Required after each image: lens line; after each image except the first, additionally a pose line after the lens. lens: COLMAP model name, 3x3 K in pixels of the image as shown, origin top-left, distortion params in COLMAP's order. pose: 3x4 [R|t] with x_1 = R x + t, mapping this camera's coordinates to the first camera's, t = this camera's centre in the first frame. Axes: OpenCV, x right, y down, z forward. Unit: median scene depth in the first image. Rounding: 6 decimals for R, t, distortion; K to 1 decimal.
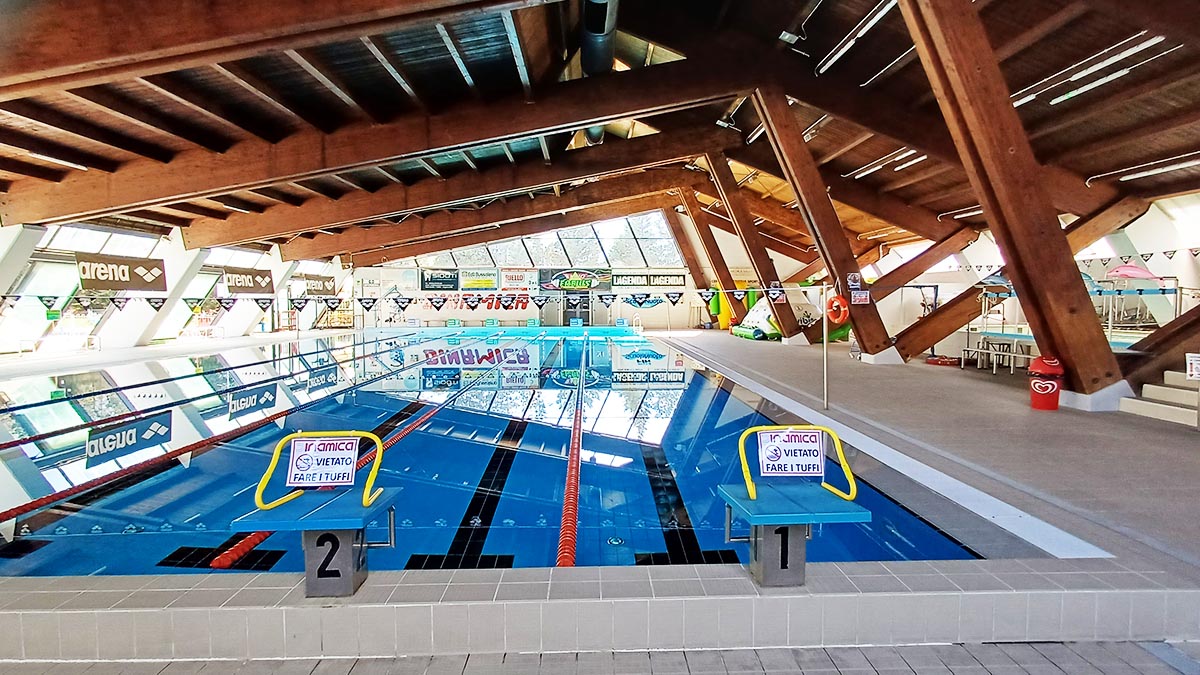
lens RADIAL K [[547.3, 0, 609.6], [0, 547.3, 338.4], [0, 0, 1]] dist [-0.000555, 0.000597]
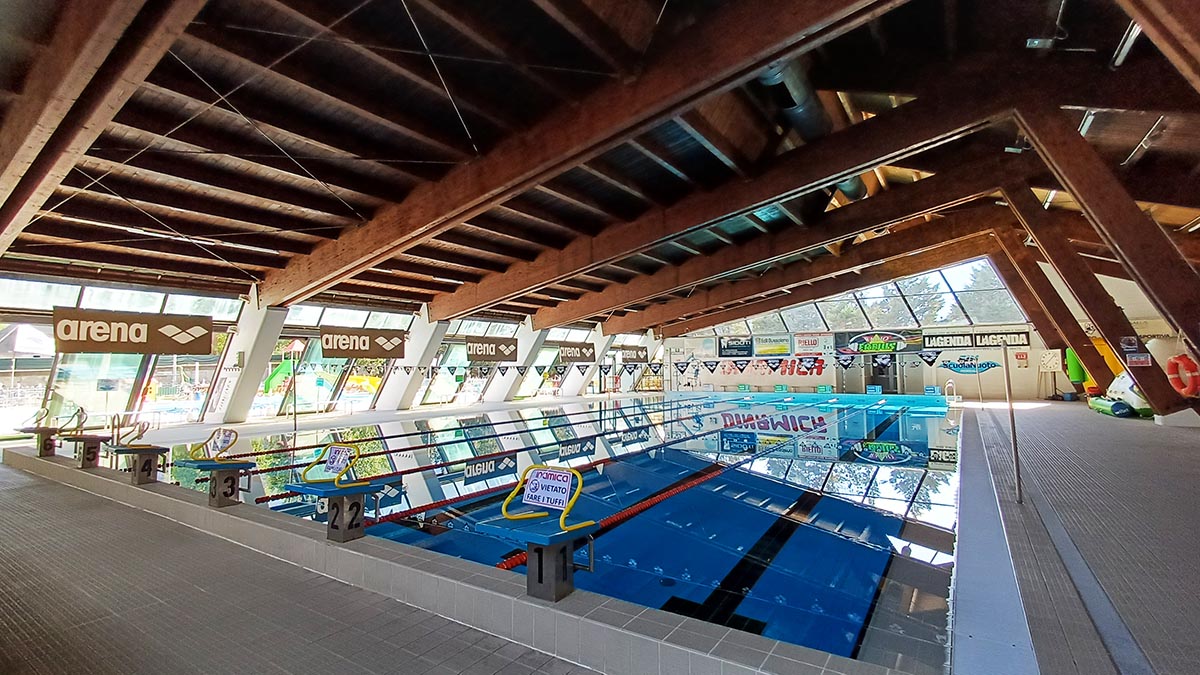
lens RADIAL K [[547.3, 0, 609.6], [0, 547.3, 338.4], [0, 0, 1]] dist [-0.000555, 0.000597]
pose [[0.817971, -0.037965, -0.574005, 0.120804], [-0.031203, 0.993423, -0.110172, 0.000300], [0.574412, 0.108028, 0.811406, 0.005603]]
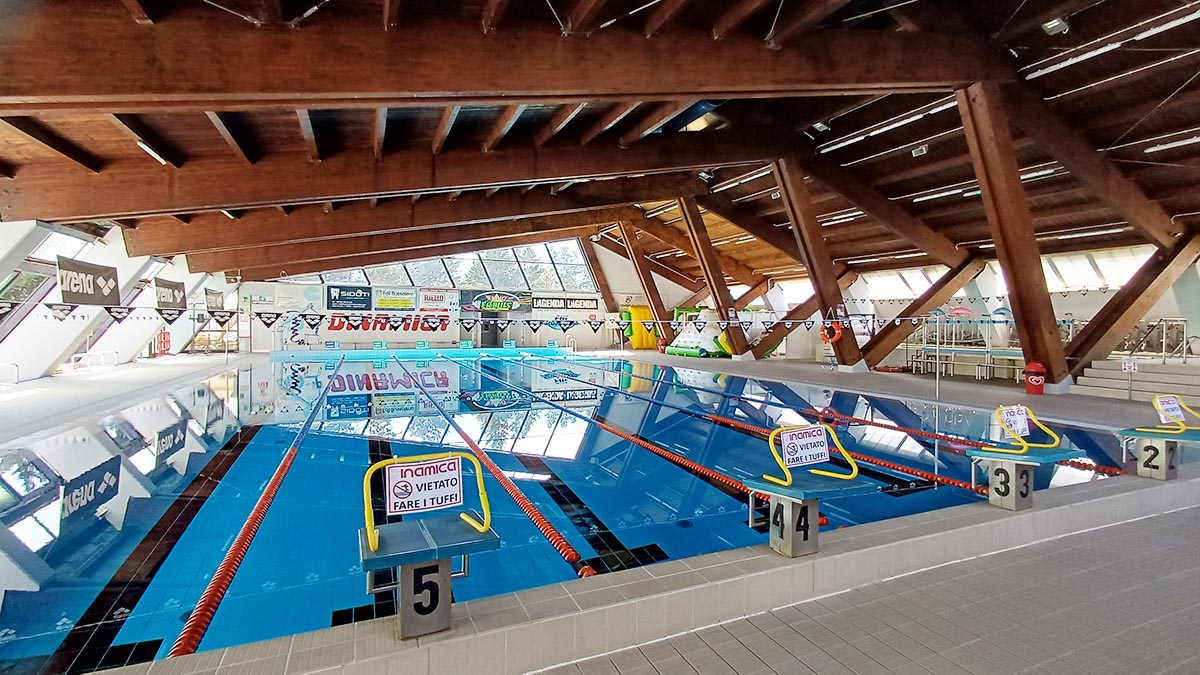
lens RADIAL K [[547.3, 0, 609.6], [0, 547.3, 338.4], [0, 0, 1]] dist [-0.000555, 0.000597]
pose [[0.927240, -0.002872, 0.374456, -0.309141], [0.017507, 0.999210, -0.035687, 0.000208], [-0.374058, 0.039646, 0.926558, -0.008657]]
